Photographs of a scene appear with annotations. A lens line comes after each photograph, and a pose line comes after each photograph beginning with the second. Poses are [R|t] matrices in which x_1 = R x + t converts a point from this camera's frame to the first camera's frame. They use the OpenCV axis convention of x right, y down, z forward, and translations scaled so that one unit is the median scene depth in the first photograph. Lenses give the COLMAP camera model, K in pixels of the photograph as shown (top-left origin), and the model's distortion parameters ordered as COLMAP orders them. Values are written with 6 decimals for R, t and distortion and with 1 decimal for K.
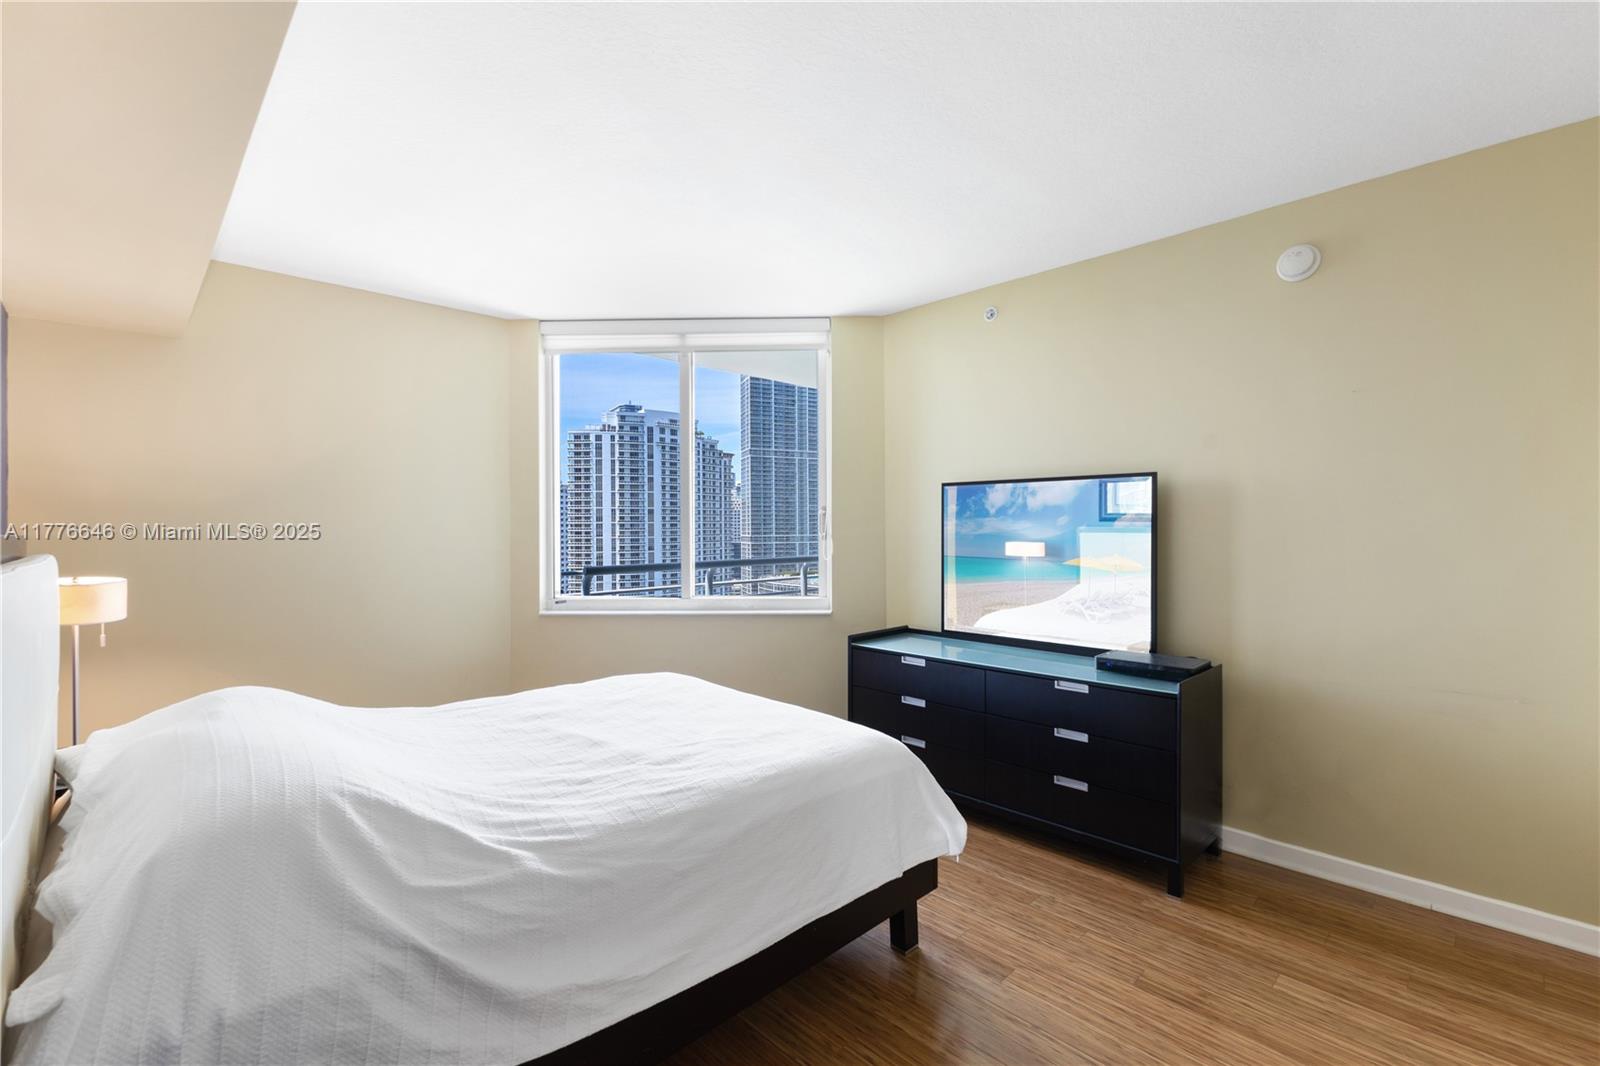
lens RADIAL K [[706.5, 0, 800.0], [0, 706.5, 533.0], [0, 0, 1]] dist [0.000766, 0.000070]
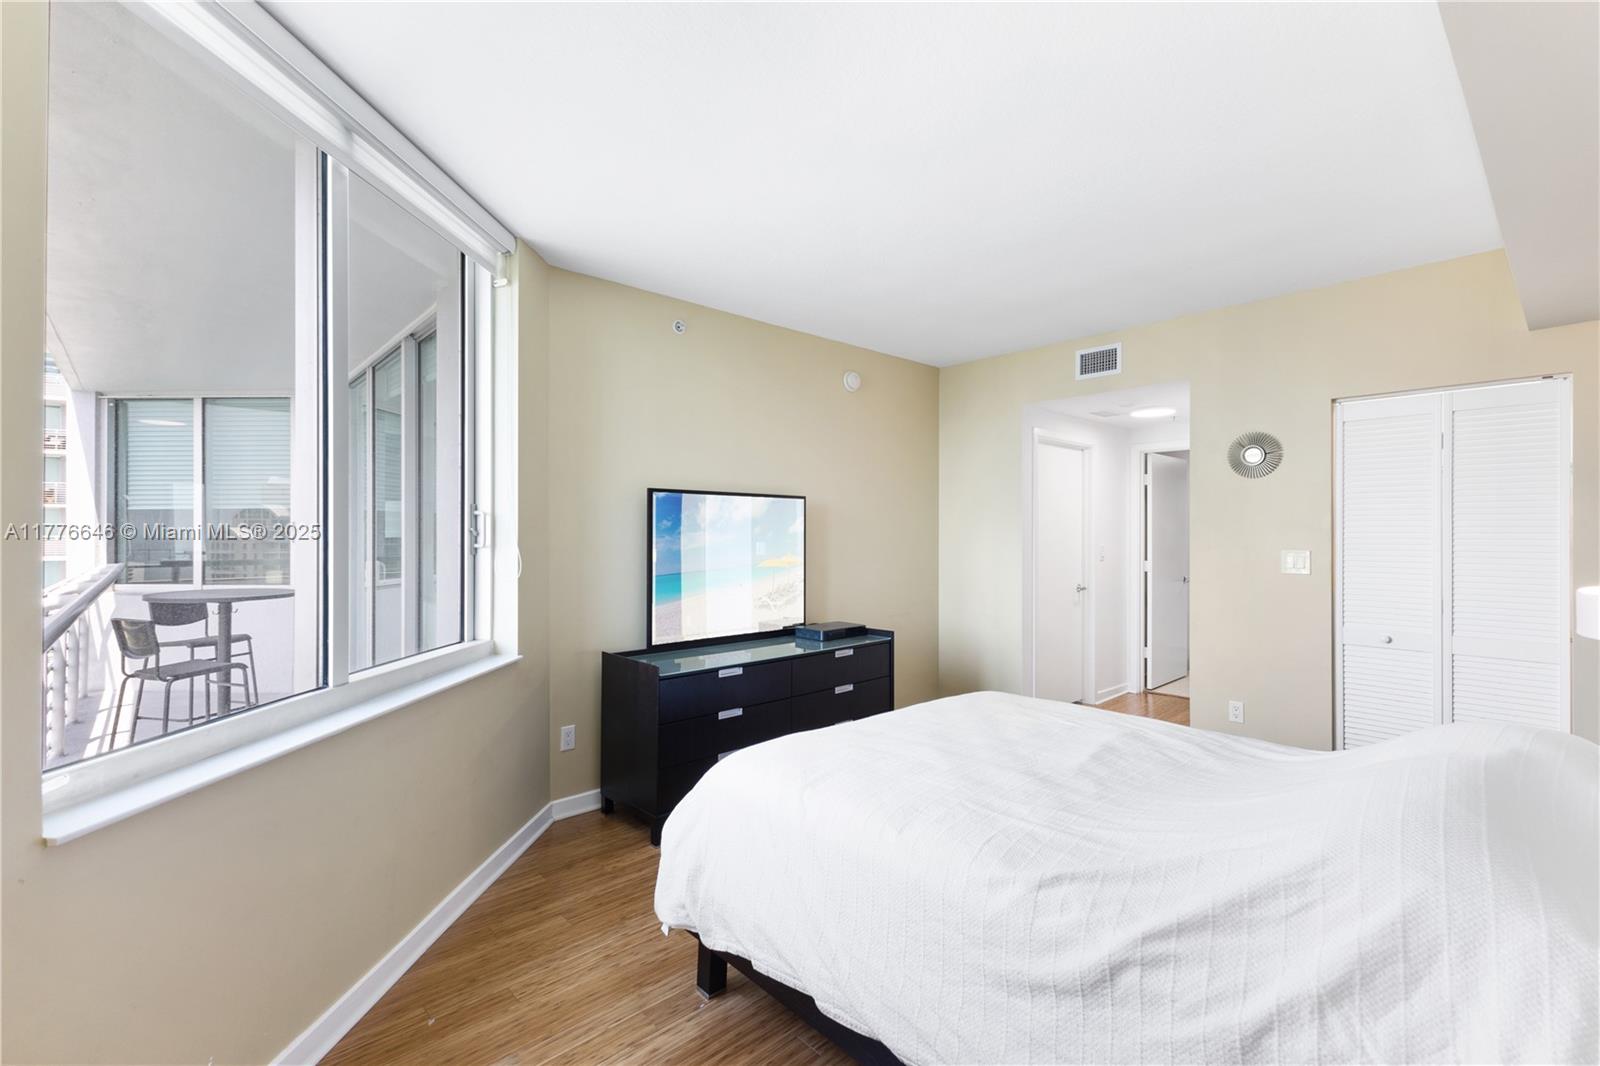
lens RADIAL K [[697.7, 0, 801.4], [0, 697.7, 528.0], [0, 0, 1]] dist [0.001575, 0.000103]
pose [[0.053087, 0.014163, 0.998489, -0.829339], [0.012081, 0.999817, -0.014825, -0.003044], [-0.998517, 0.012849, 0.052906, 0.877576]]
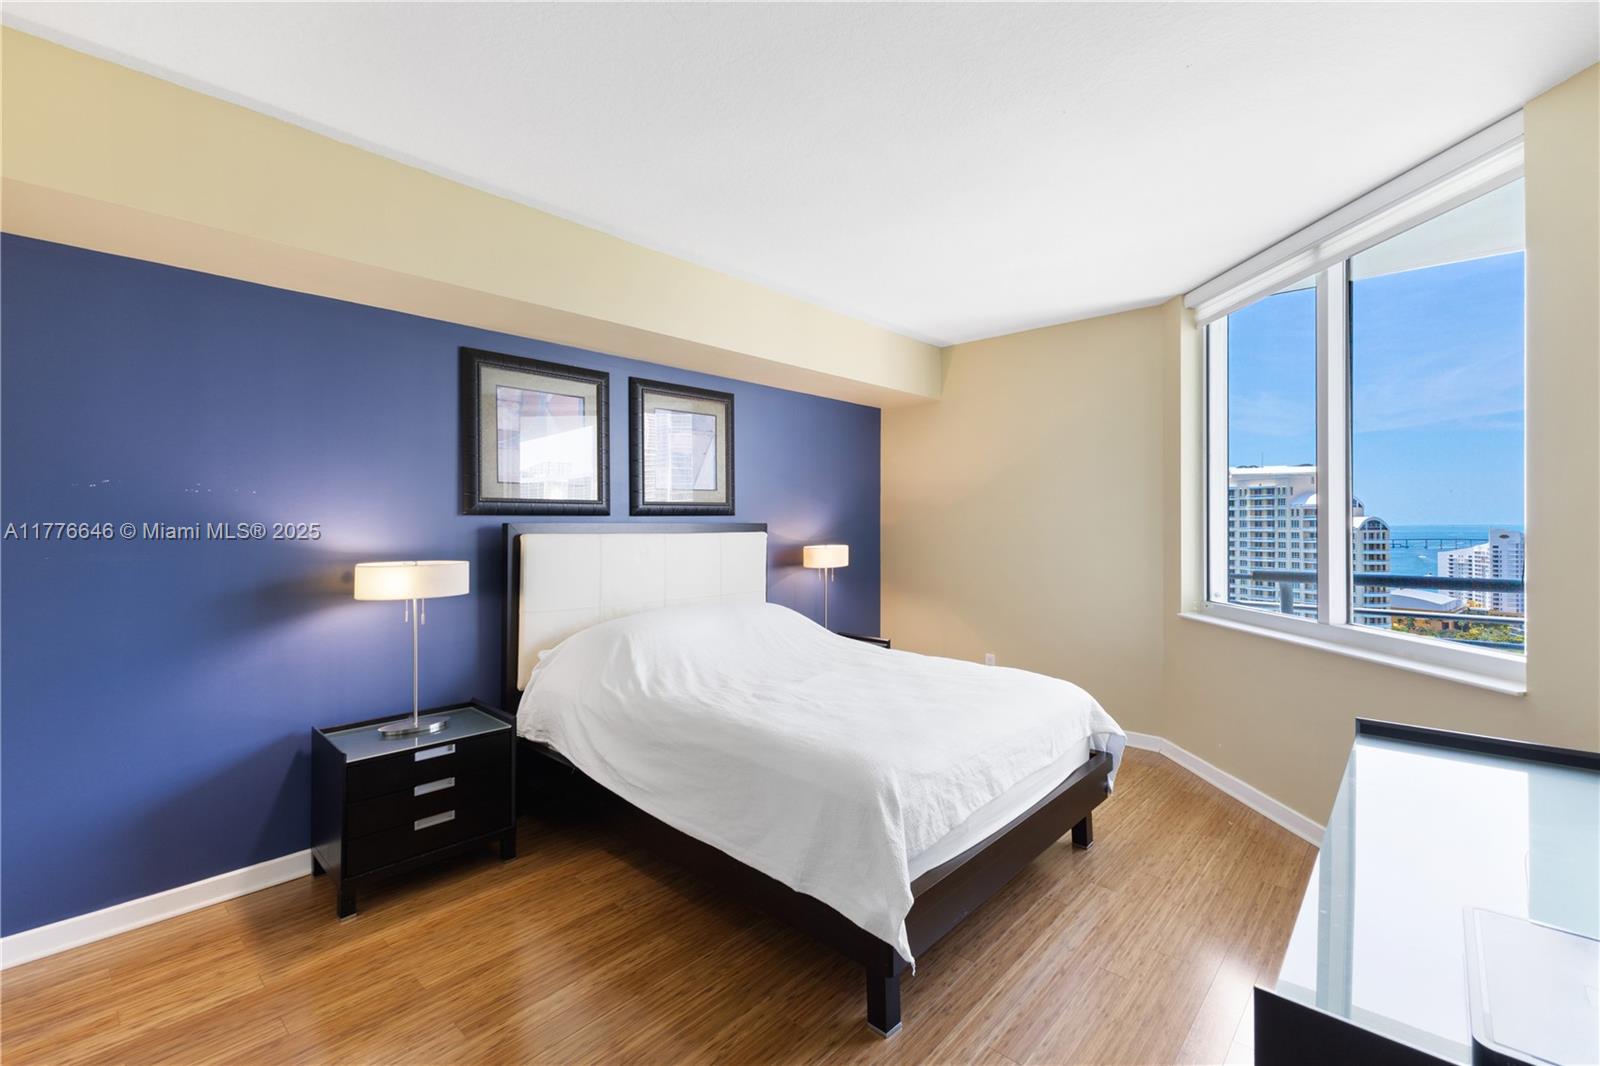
lens RADIAL K [[706.5, 0, 800.0], [0, 706.5, 533.0], [0, 0, 1]] dist [0.000766, 0.000070]
pose [[0.039895, 0.020785, -0.998988, 0.669564], [-0.010016, 0.999742, 0.020401, -0.007691], [0.999154, 0.009192, 0.040093, 0.599253]]
